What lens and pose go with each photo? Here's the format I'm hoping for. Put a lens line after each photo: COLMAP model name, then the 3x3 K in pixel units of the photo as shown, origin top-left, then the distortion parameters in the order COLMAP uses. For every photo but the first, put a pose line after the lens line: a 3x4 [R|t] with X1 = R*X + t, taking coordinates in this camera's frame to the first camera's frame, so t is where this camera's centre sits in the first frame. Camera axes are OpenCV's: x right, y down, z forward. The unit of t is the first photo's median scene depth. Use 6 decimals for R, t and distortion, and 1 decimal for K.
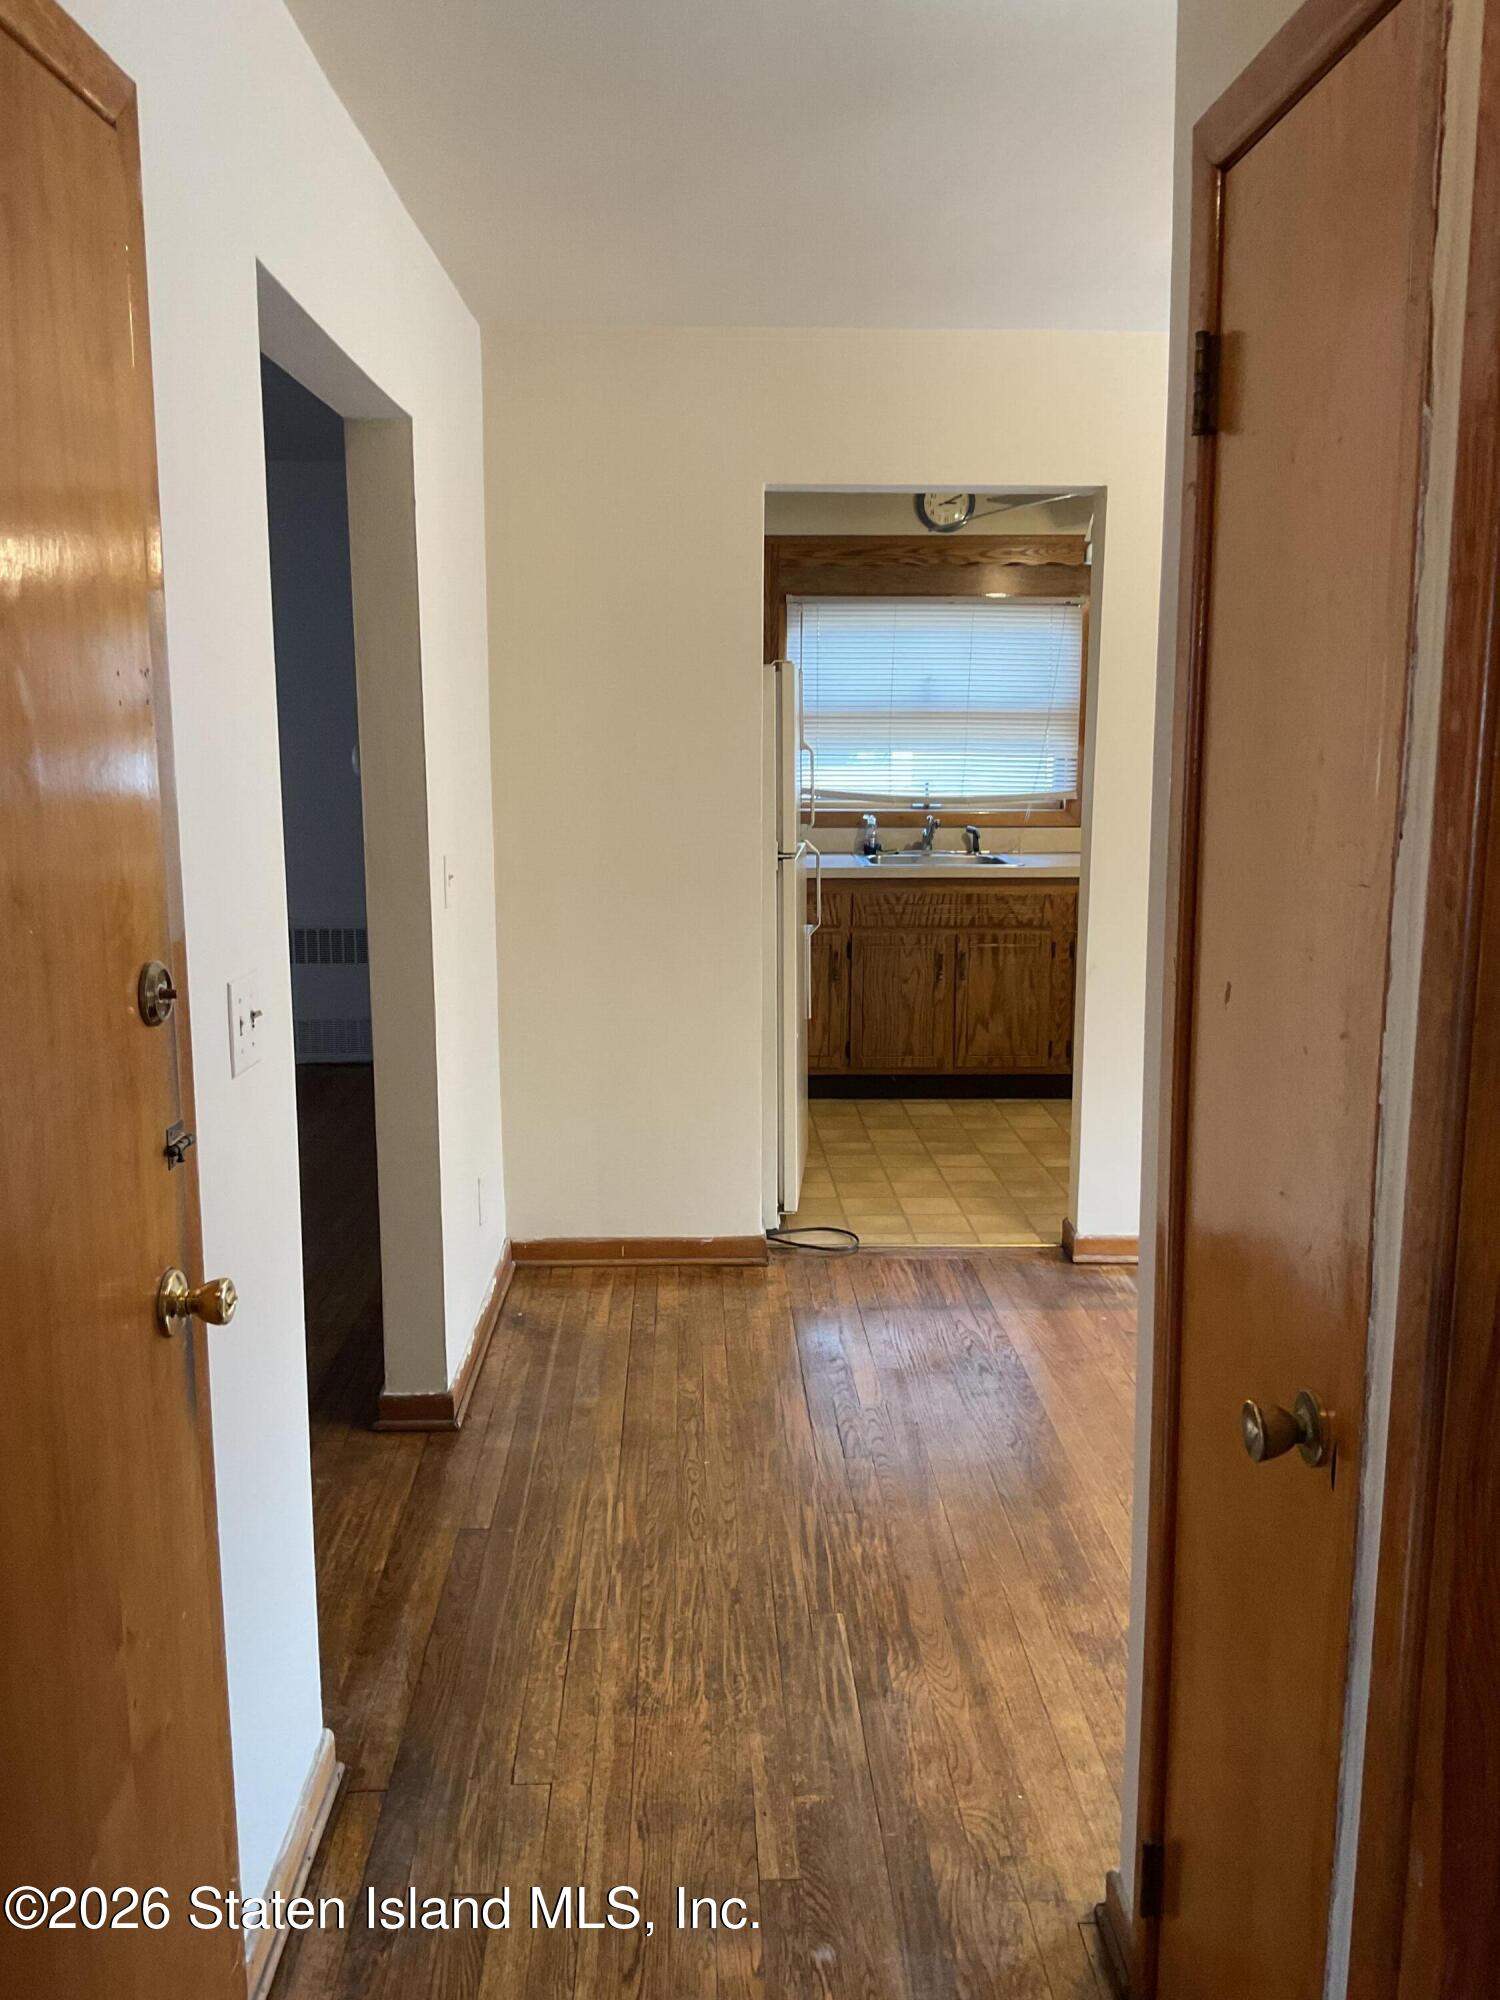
lens RADIAL K [[1661.2, 0, 748.5], [0, 1661.2, 974.4], [0, 0, 1]] dist [0.079344, -0.148979]
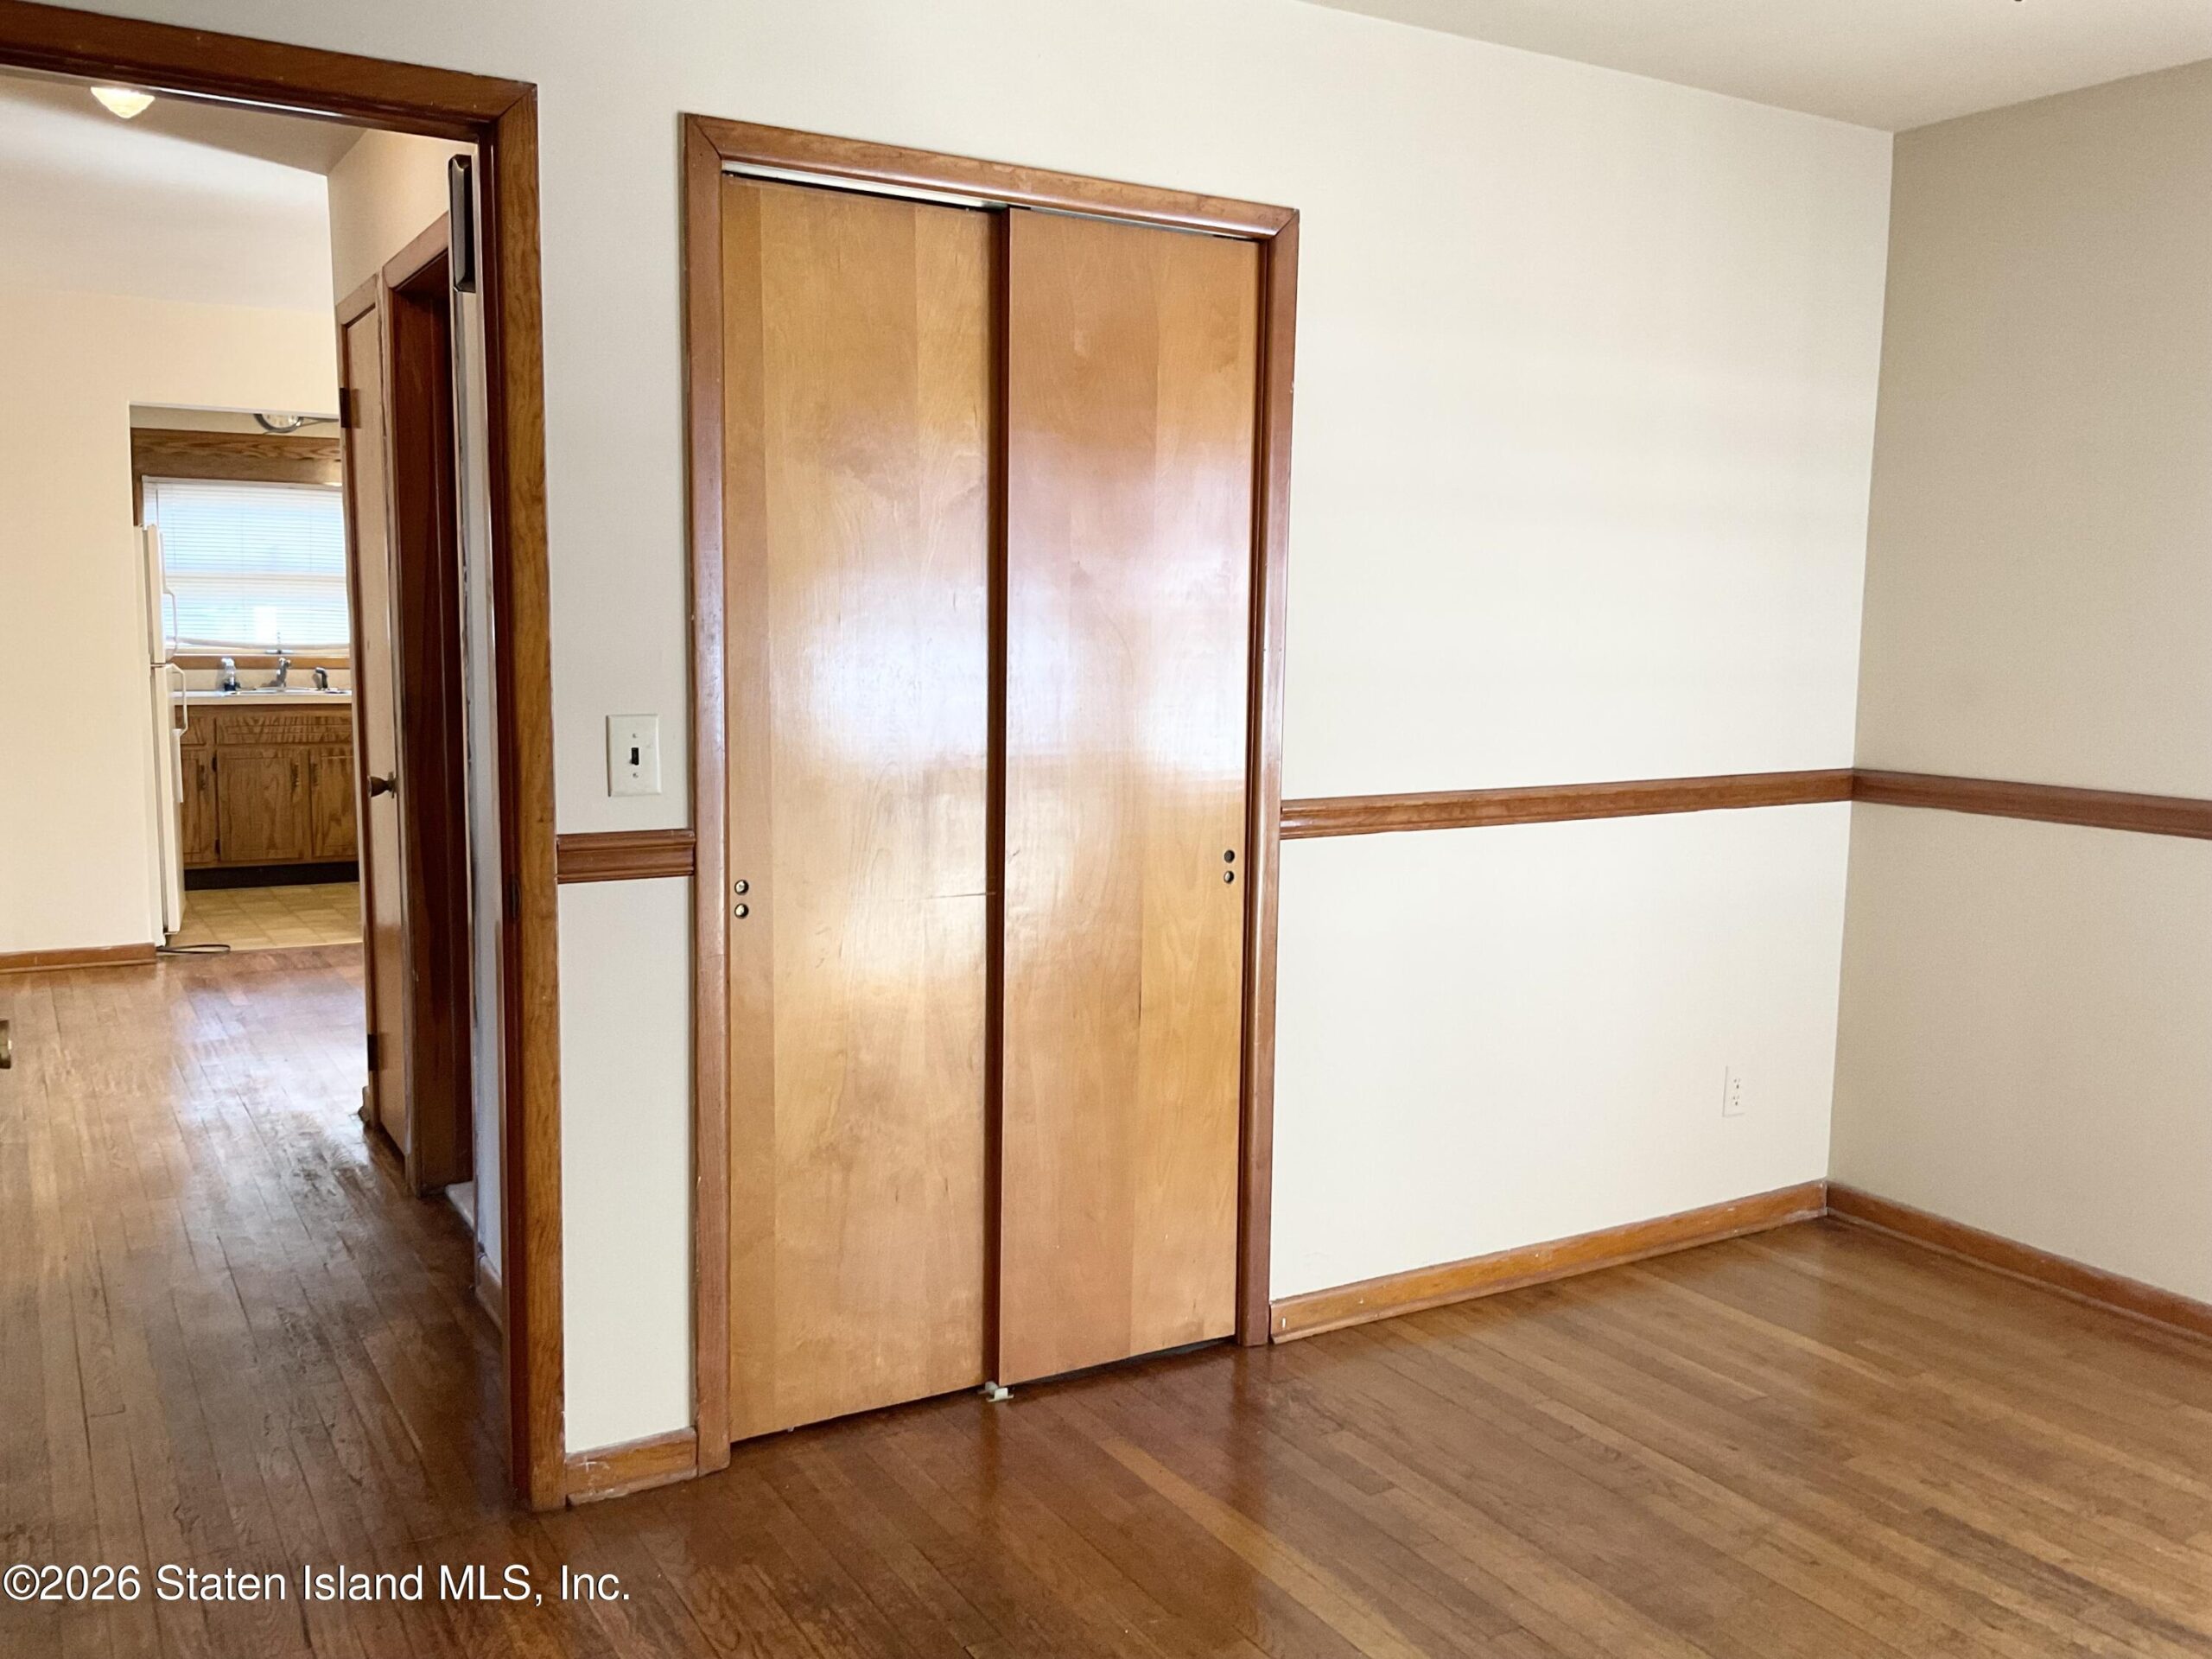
lens RADIAL K [[1822.0, 0, 1097.9], [0, 1822.0, 822.5], [0, 0, 1]] dist [0.101284, -0.206411]
pose [[0.874770, -0.042504, 0.482670, -0.027768], [0.064686, 0.997473, -0.029396, 0.110281], [-0.480200, 0.056937, 0.875309, -0.500460]]
